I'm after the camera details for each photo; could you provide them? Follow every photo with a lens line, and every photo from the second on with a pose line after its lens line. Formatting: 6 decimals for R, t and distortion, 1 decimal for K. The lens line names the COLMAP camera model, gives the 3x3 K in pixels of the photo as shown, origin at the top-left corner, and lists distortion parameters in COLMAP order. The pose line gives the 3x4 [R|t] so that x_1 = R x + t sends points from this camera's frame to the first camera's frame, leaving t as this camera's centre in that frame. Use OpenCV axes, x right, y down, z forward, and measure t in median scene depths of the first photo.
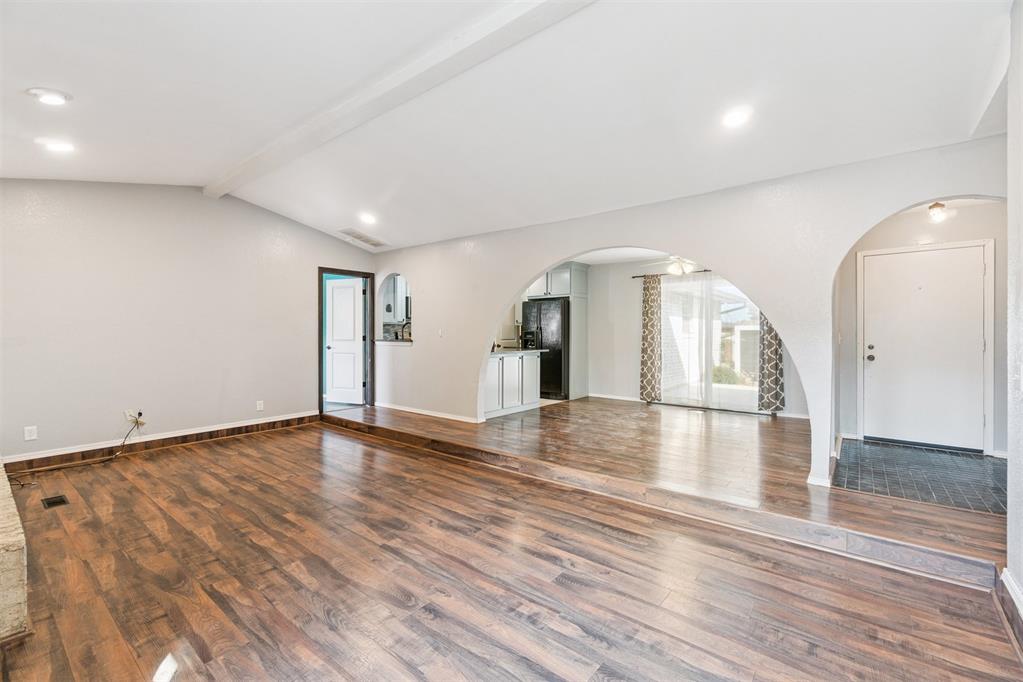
lens RADIAL K [[442.6, 0, 514.8], [0, 442.6, 334.1], [0, 0, 1]] dist [-0.010782, 0.003436]
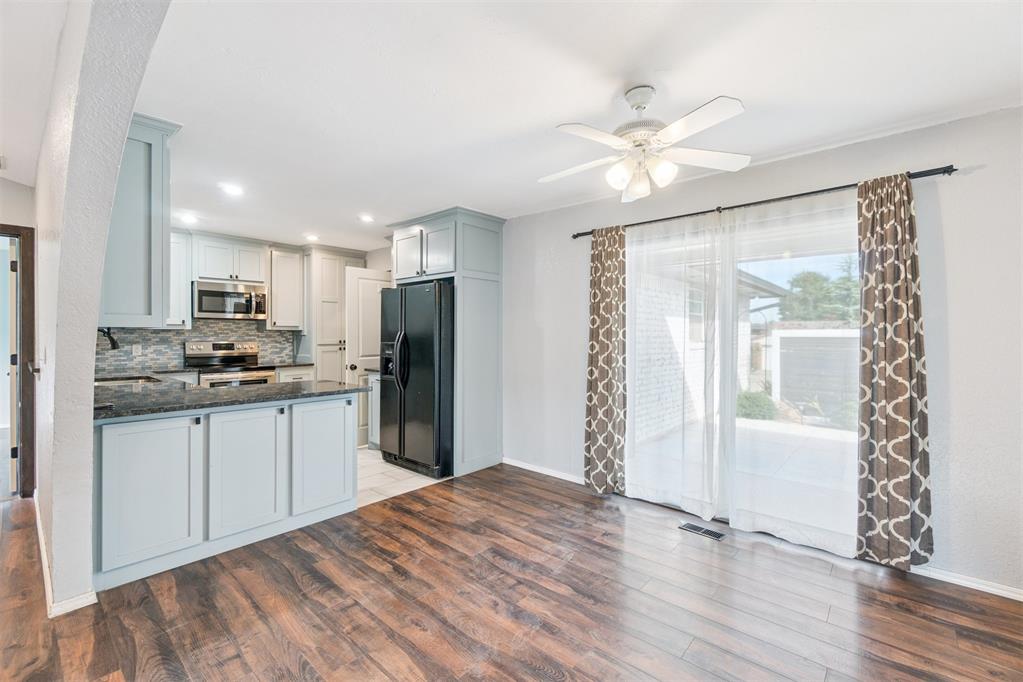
lens RADIAL K [[442.6, 0, 515.1], [0, 442.6, 333.8], [0, 0, 1]] dist [-0.010782, 0.003436]
pose [[0.998949, 0.000622, -0.045833, 0.365745], [-0.000716, 0.999998, -0.002033, -0.028681], [0.045831, 0.002063, 0.998947, 0.815379]]
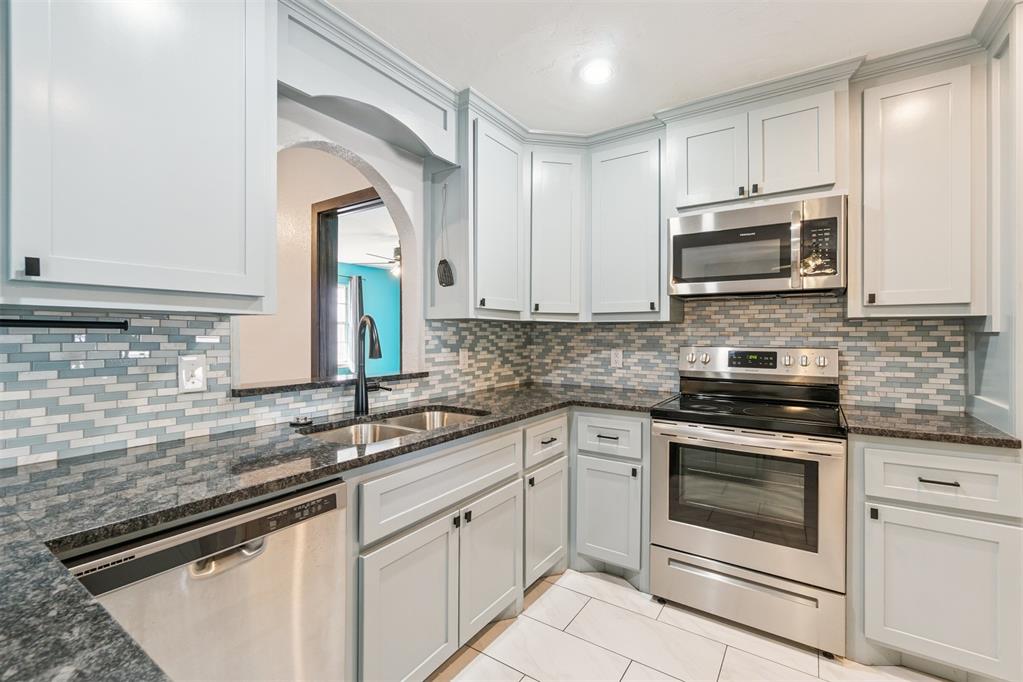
lens RADIAL K [[442.6, 0, 515.1], [0, 442.6, 336.4], [0, 0, 1]] dist [-0.010782, 0.003436]
pose [[0.079995, 0.000900, -0.996795, 0.041791], [-0.004947, 0.999988, 0.000506, -0.022305], [0.996783, 0.004891, 0.079998, 1.612904]]
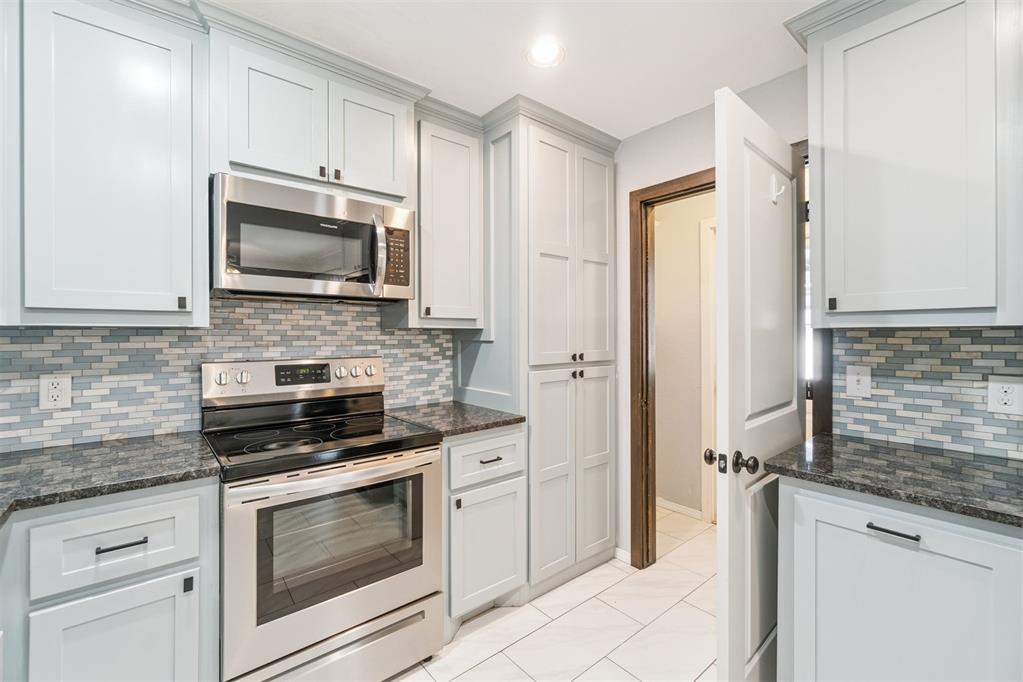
lens RADIAL K [[442.6, 0, 515.7], [0, 442.6, 333.9], [0, 0, 1]] dist [-0.010782, 0.003436]
pose [[0.980922, -0.004430, -0.194349, -0.159298], [0.003765, 0.999986, -0.003795, -0.033388], [0.194363, 0.002991, 0.980925, 1.545813]]
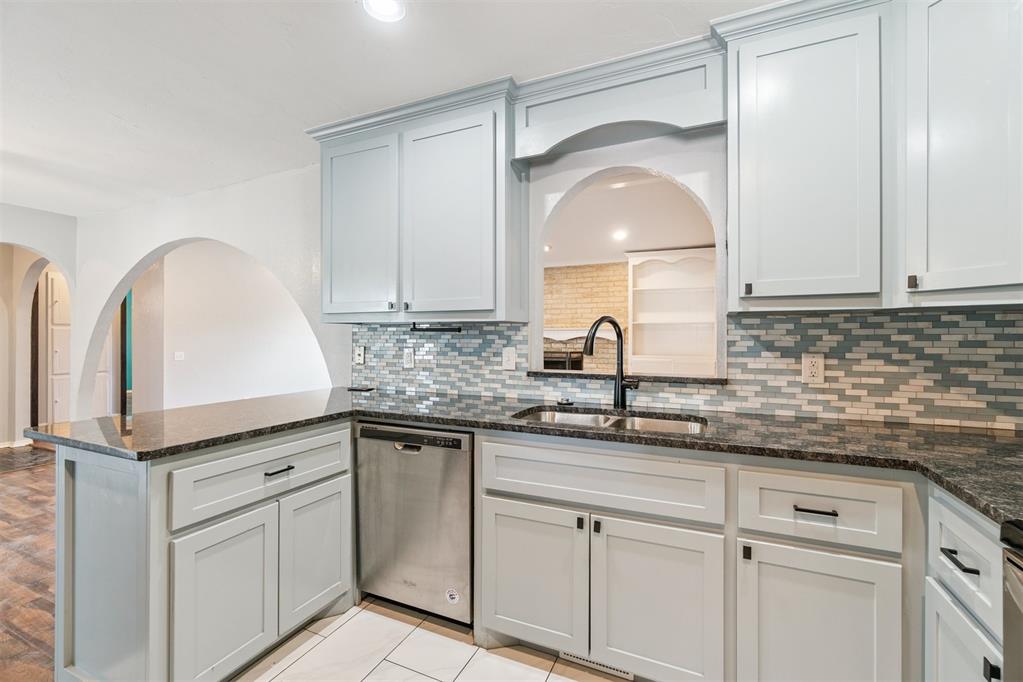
lens RADIAL K [[442.6, 0, 509.5], [0, 442.6, 336.8], [0, 0, 1]] dist [-0.010782, 0.003436]
pose [[-0.971643, -0.005593, -0.236385, -0.169324], [-0.005626, 0.999984, -0.000535, -0.019474], [0.236384, 0.000810, -0.971659, 1.909765]]
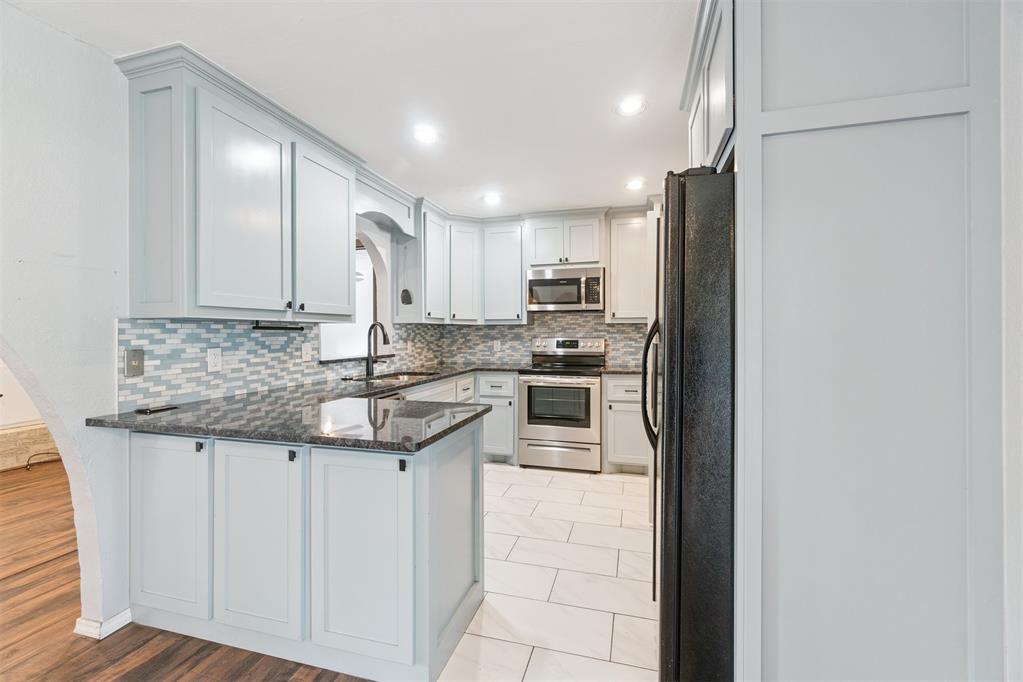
lens RADIAL K [[442.6, 0, 520.0], [0, 442.6, 332.6], [0, 0, 1]] dist [-0.010782, 0.003436]
pose [[0.395070, -0.001911, -0.918649, 0.419365], [0.001362, 0.999998, -0.001494, -0.021390], [0.918650, -0.000661, 0.395072, 1.439737]]
